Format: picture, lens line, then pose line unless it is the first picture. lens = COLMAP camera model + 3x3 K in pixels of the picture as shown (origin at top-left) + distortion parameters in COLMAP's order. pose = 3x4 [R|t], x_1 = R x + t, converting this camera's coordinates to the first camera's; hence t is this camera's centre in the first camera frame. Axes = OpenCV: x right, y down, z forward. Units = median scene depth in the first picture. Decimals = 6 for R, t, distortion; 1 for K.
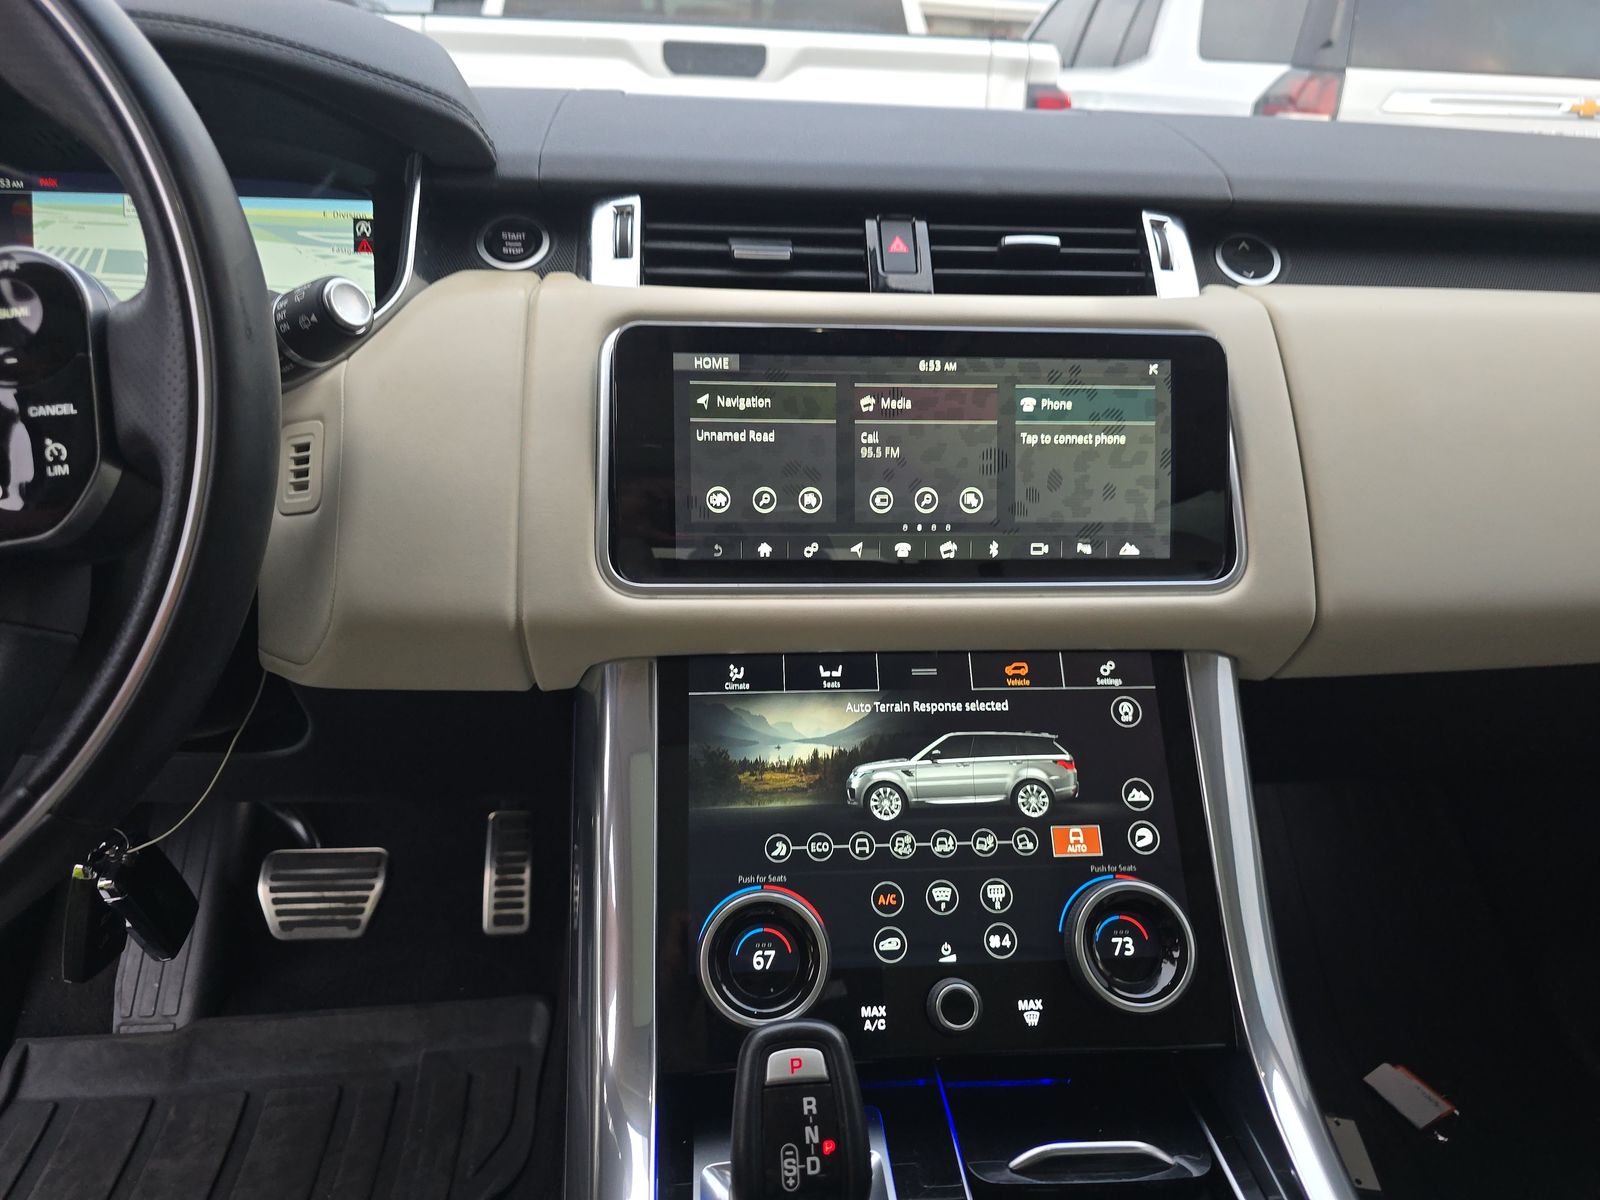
lens RADIAL K [[1099.4, 0, 712.5], [0, 1099.4, 596.7], [0, 0, 1]] dist [0.055704, -0.088074]
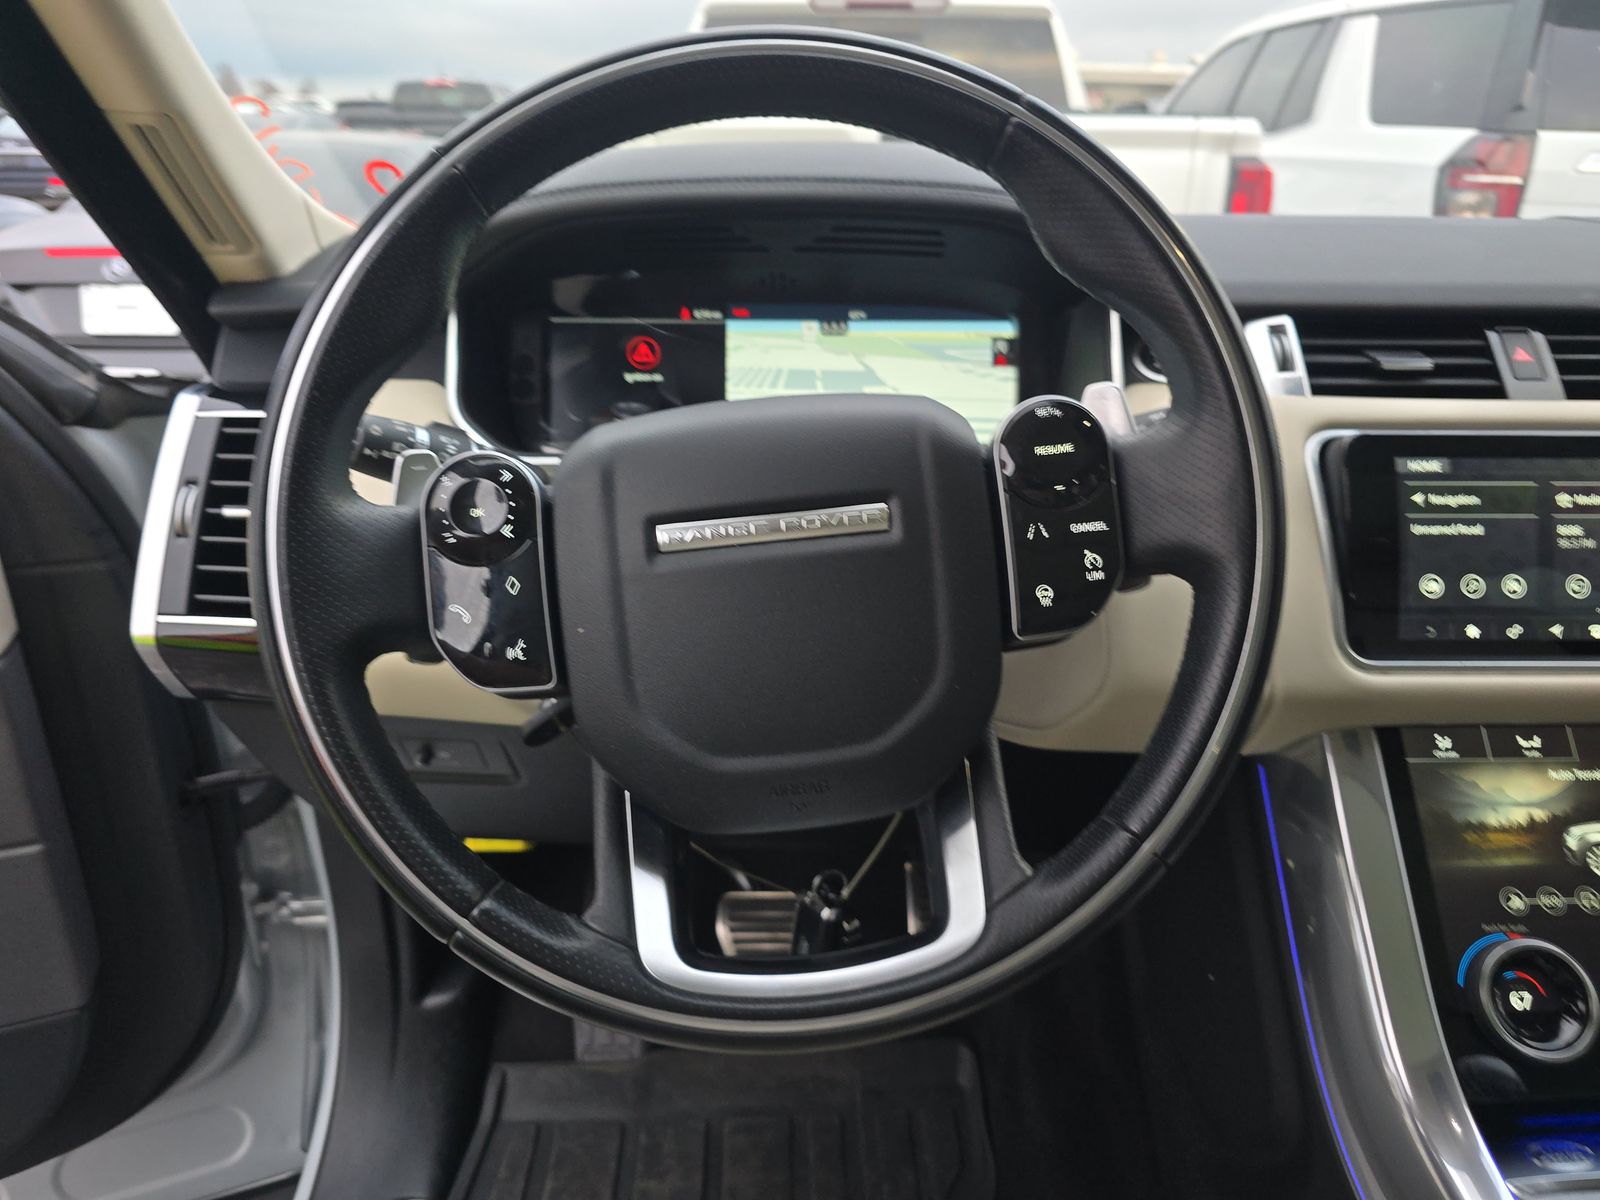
lens RADIAL K [[1072.7, 0, 800.0], [0, 1072.7, 600.0], [0, 0, 1]] dist [0.036995, -0.064644]
pose [[0.996511, 0.000255, -0.083459, -0.535024], [-0.004400, 0.998765, -0.049485, -0.017165], [0.083343, 0.049679, 0.995282, -0.141104]]
